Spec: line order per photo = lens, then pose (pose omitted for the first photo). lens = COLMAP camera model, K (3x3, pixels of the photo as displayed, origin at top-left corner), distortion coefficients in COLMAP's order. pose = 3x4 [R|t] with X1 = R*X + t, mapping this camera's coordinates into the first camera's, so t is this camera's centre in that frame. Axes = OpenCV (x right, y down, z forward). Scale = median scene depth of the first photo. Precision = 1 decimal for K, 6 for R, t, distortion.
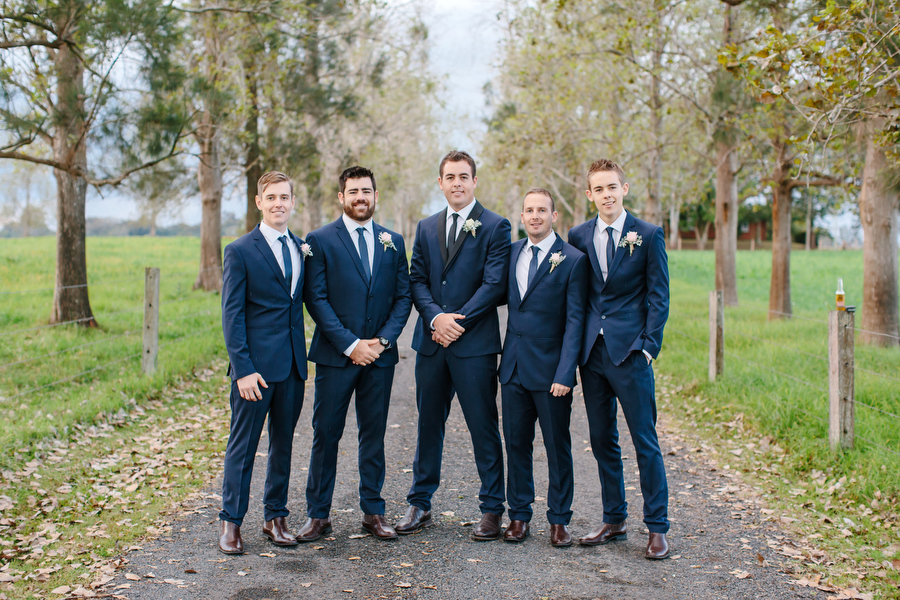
lens RADIAL K [[1344.9, 0, 450.0], [0, 1344.9, 300.0], [0, 0, 1]] dist [-0.131523, 0.036929]
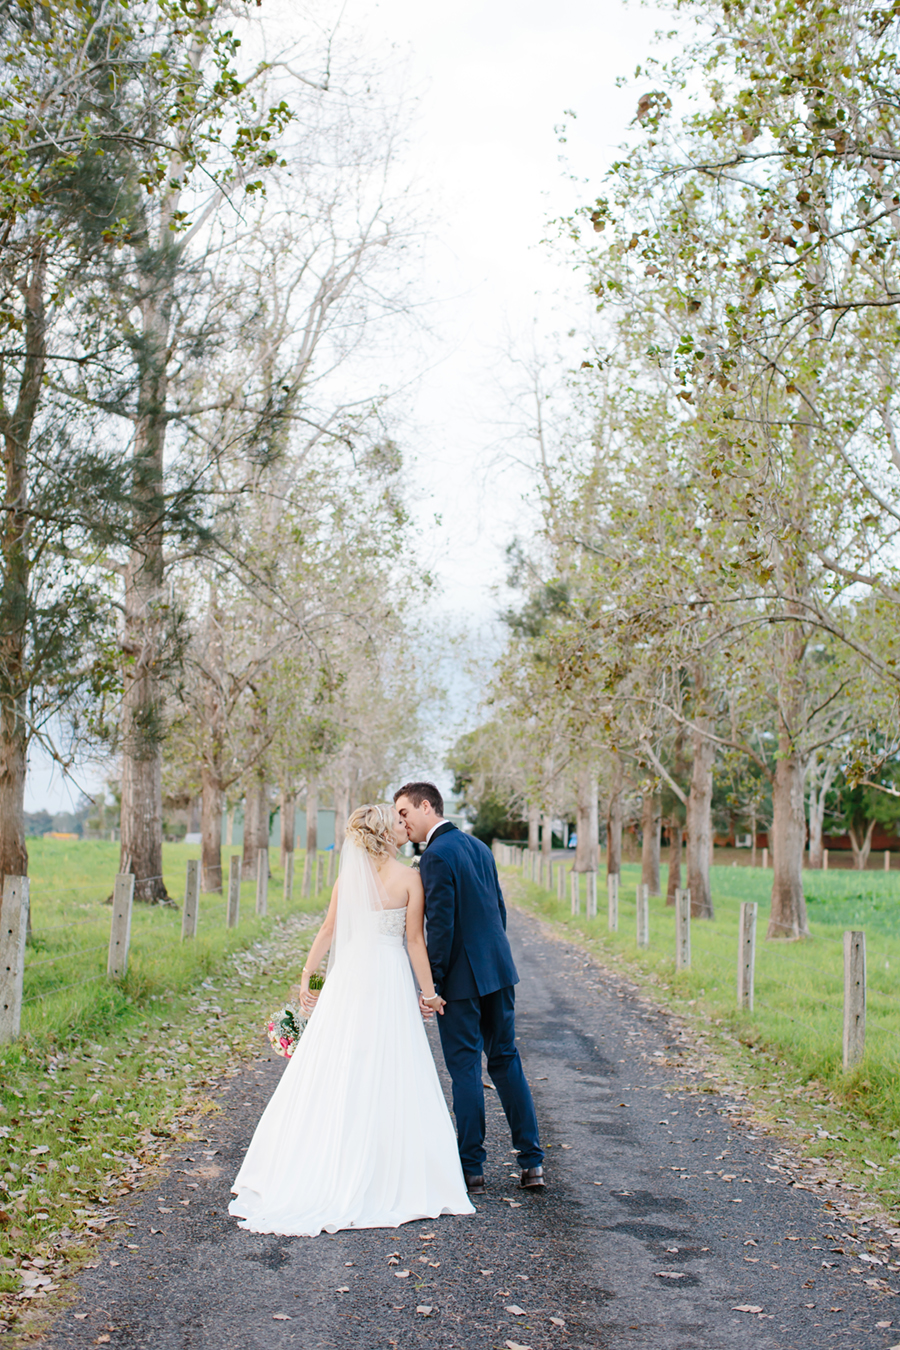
lens RADIAL K [[1988.6, 0, 450.0], [0, 1988.6, 675.0], [0, 0, 1]] dist [-0.134083, 0.067884]
pose [[0.999817, 0.016967, 0.008876, -0.005072], [-0.015684, 0.991563, -0.128672, -0.029870], [-0.010985, 0.128509, 0.991648, 0.543065]]
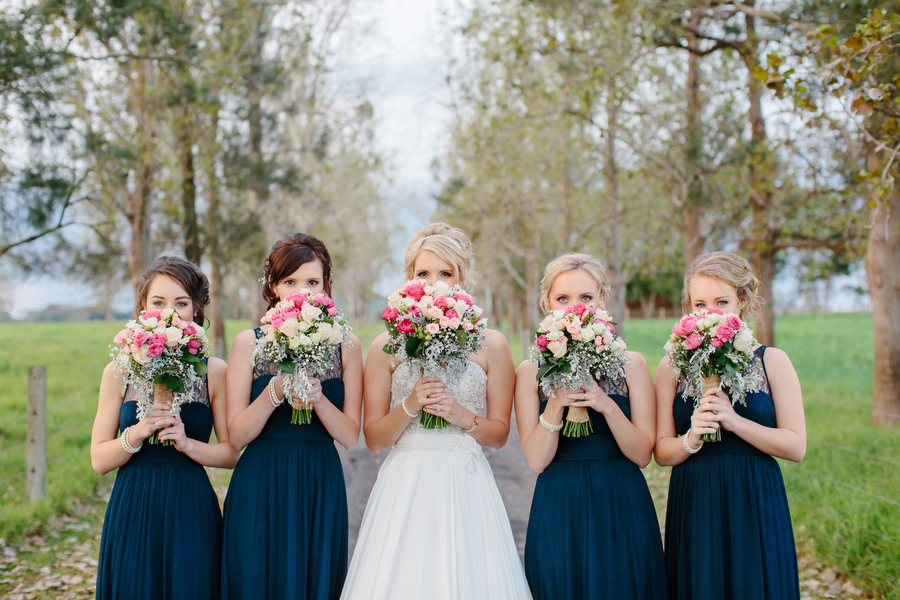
lens RADIAL K [[1288.9, 0, 450.0], [0, 1288.9, 300.0], [0, 0, 1]] dist [-0.171780, 0.304917]
pose [[0.998857, -0.028525, 0.038347, -0.001013], [0.030648, 0.997963, -0.055959, -0.006890], [-0.036673, 0.057070, 0.997696, 0.114499]]
